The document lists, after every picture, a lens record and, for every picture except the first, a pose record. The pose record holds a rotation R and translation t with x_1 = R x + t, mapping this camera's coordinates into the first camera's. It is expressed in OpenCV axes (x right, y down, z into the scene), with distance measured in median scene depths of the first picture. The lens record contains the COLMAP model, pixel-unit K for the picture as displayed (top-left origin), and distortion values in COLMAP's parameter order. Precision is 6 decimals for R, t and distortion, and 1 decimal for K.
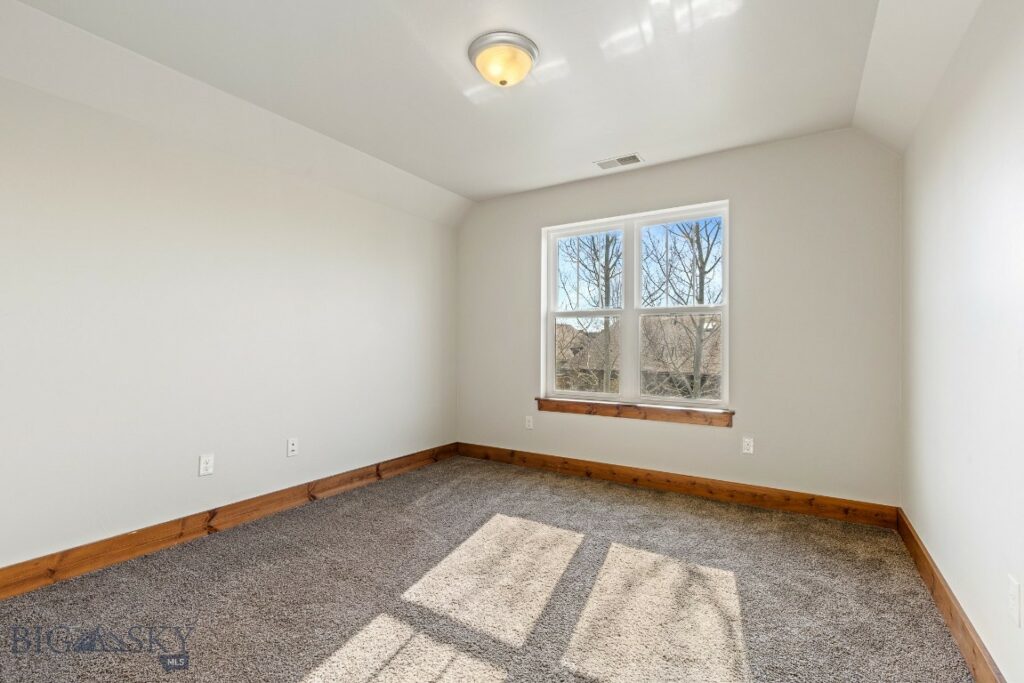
lens RADIAL K [[460.2, 0, 511.0], [0, 460.2, 341.6], [0, 0, 1]] dist [0.006195, -0.000449]
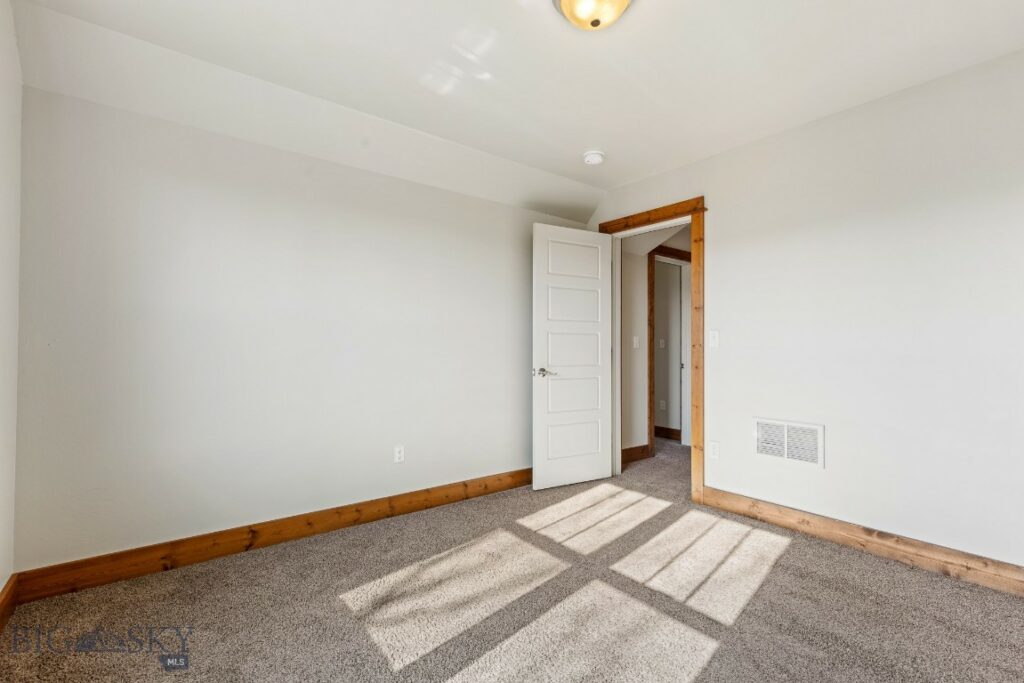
lens RADIAL K [[460.2, 0, 511.0], [0, 460.2, 341.6], [0, 0, 1]] dist [0.006195, -0.000449]
pose [[-0.940906, -0.001981, 0.338663, -0.164337], [-0.007591, 0.999855, -0.015243, 0.005014], [-0.338584, -0.016913, -0.940784, 1.951622]]
